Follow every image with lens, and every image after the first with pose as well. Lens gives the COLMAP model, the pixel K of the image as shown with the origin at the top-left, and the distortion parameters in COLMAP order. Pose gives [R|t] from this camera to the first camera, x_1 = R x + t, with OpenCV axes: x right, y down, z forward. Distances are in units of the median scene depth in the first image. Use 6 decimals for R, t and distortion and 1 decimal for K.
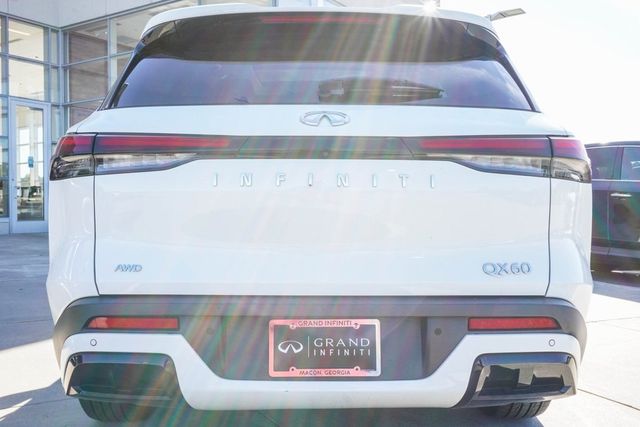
lens RADIAL K [[636.5, 0, 320.0], [0, 636.5, 213.5], [0, 0, 1]] dist [-0.020388, -0.005240]
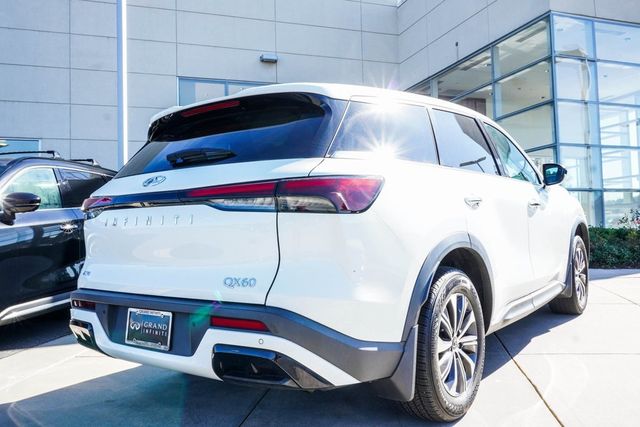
lens RADIAL K [[558.6, 0, 320.0], [0, 558.6, 213.5], [0, 0, 1]] dist [-0.033930, 0.008428]
pose [[0.797385, -0.036938, -0.602340, 1.169734], [0.011787, 0.998888, -0.045652, -0.002750], [0.603356, 0.029302, 0.796933, 0.160281]]
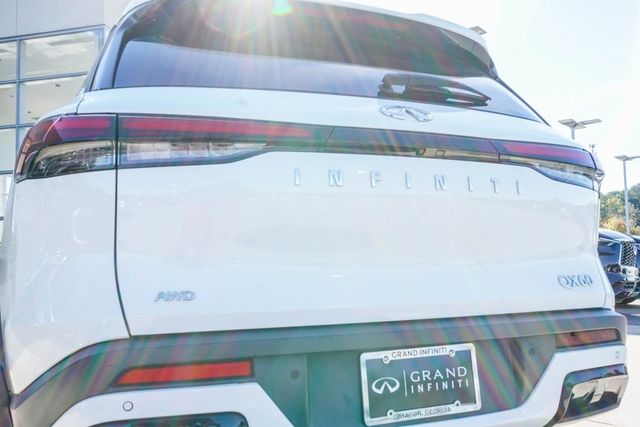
lens RADIAL K [[558.6, 0, 320.0], [0, 558.6, 213.5], [0, 0, 1]] dist [-0.033930, 0.008428]
pose [[0.935743, 0.012512, 0.352462, -0.375829], [0.017333, 0.996531, -0.081394, 0.047572], [-0.352258, 0.082273, 0.932280, 0.348961]]
